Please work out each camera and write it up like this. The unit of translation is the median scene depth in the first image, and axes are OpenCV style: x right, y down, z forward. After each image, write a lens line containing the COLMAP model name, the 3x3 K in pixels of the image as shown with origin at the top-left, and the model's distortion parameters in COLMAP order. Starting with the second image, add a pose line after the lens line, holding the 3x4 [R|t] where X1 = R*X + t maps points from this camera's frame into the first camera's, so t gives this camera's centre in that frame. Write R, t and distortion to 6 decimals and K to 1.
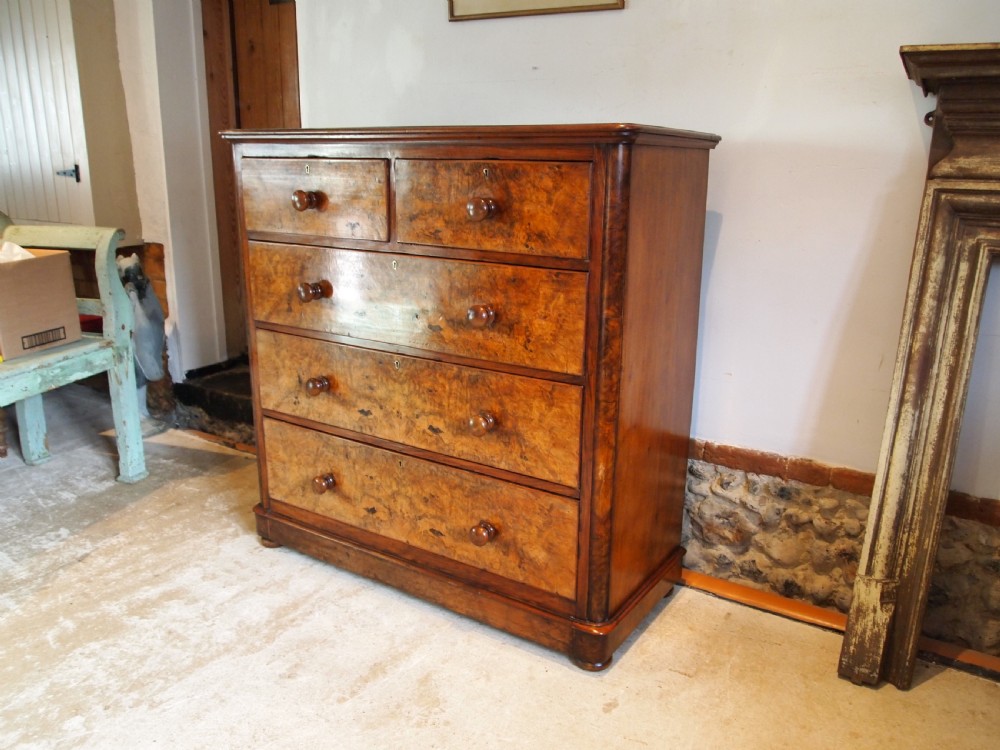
lens RADIAL K [[787.0, 0, 498.9], [0, 787.0, 381.3], [0, 0, 1]] dist [-0.042836, -0.003009]
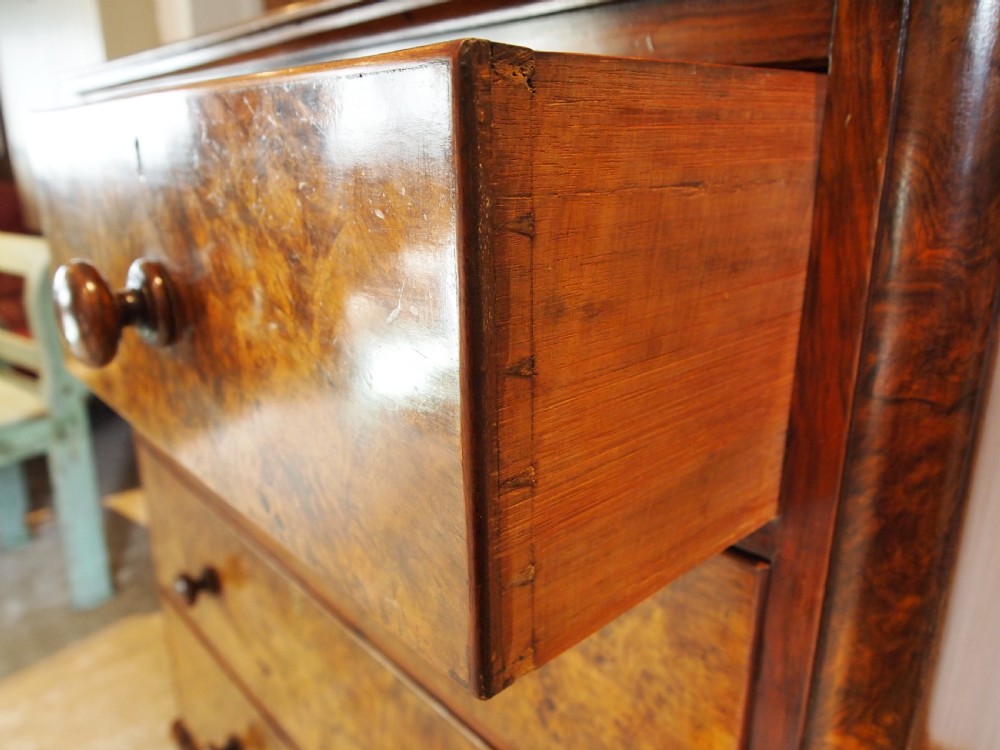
lens RADIAL K [[787.0, 0, 499.6], [0, 787.0, 390.1], [0, 0, 1]] dist [-0.042836, -0.003009]
pose [[0.961709, 0.070629, -0.264816, 0.078764], [-0.062173, 0.997256, 0.040190, -0.159589], [0.266928, -0.022186, 0.963461, 0.629062]]
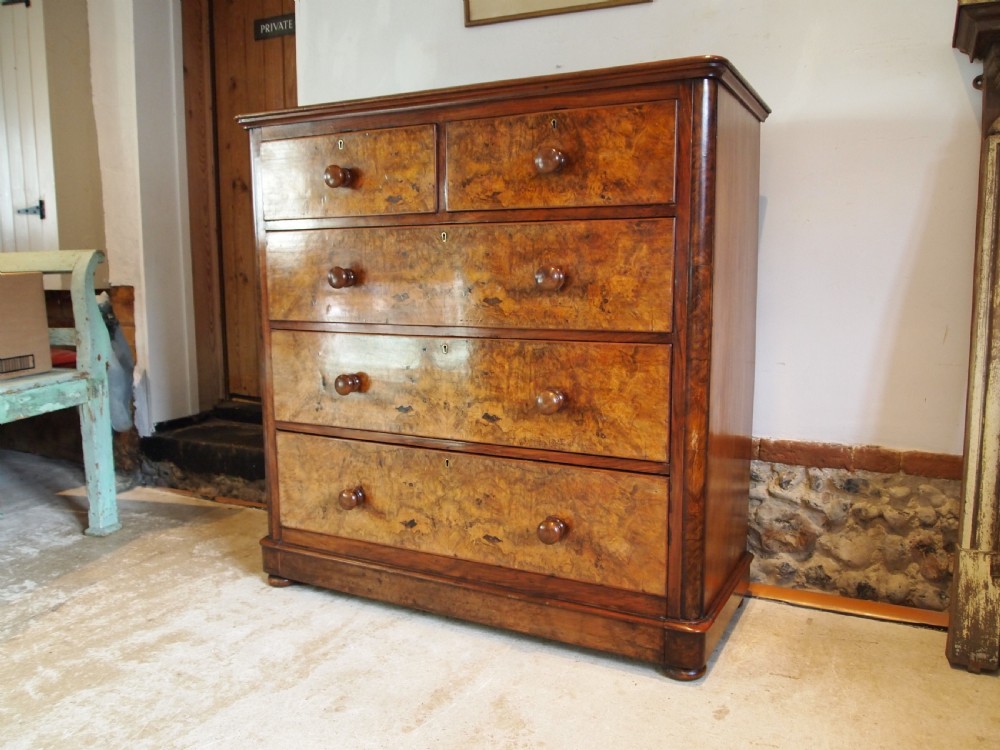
lens RADIAL K [[787.0, 0, 500.1], [0, 787.0, 381.0], [0, 0, 1]] dist [-0.042836, -0.003009]
pose [[0.995154, -0.028170, 0.094207, -0.153150], [0.040744, 0.990098, -0.134338, 0.140100], [-0.089490, 0.137525, 0.986447, 0.106620]]
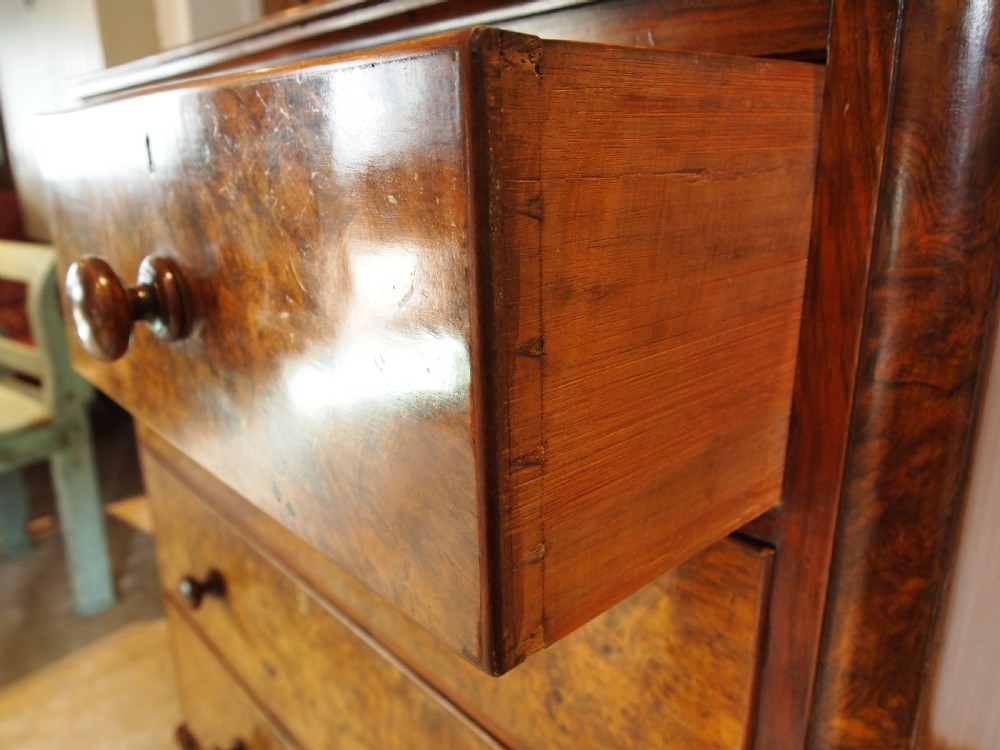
lens RADIAL K [[787.0, 0, 499.1], [0, 787.0, 387.9], [0, 0, 1]] dist [-0.042836, -0.003009]
pose [[0.961791, 0.060096, -0.267108, 0.078398], [-0.053826, 0.998077, 0.030741, -0.155928], [0.268442, -0.015189, 0.963176, 0.625914]]
